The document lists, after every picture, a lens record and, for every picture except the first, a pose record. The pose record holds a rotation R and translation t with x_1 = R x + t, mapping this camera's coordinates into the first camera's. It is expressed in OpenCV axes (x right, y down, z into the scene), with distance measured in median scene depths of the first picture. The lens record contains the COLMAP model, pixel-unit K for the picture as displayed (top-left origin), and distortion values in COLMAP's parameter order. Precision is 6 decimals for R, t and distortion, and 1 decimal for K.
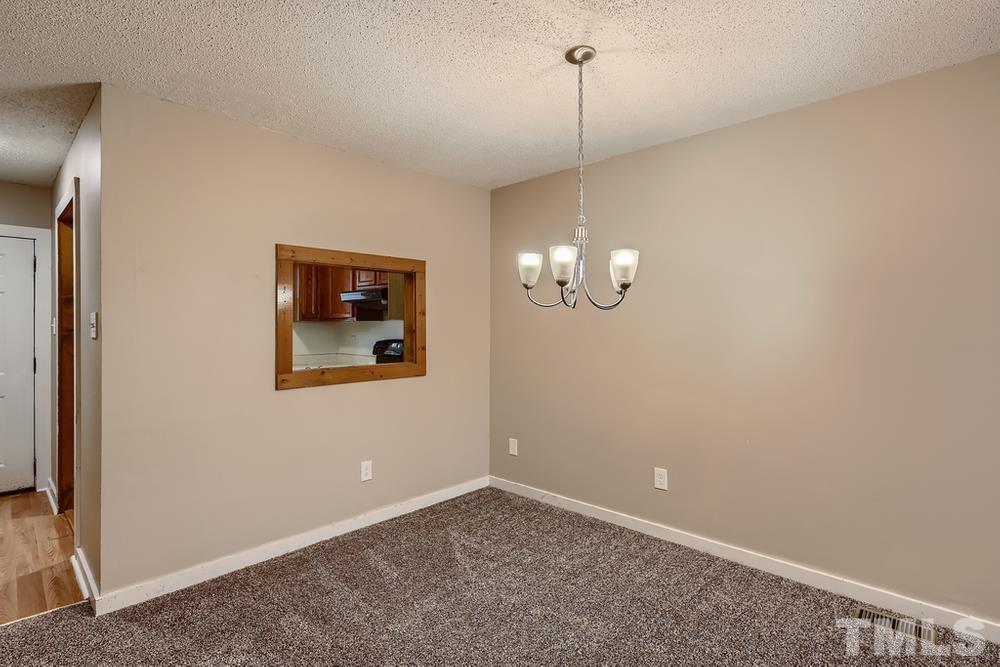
lens RADIAL K [[484.9, 0, 506.8], [0, 484.9, 322.9], [0, 0, 1]] dist [0.003281, -0.001796]
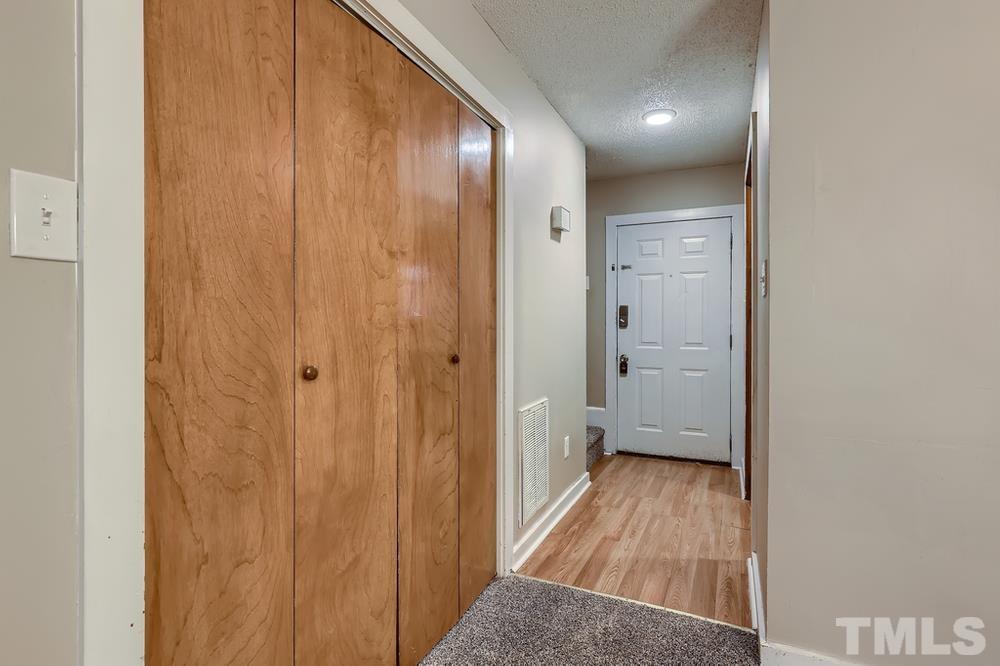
lens RADIAL K [[484.9, 0, 493.4], [0, 484.9, 330.3], [0, 0, 1]] dist [0.003281, -0.001796]
pose [[0.292411, 0.011425, -0.956224, -0.193808], [0.004690, 0.999899, 0.013381, 0.058045], [0.956281, -0.008398, 0.292328, 0.294439]]
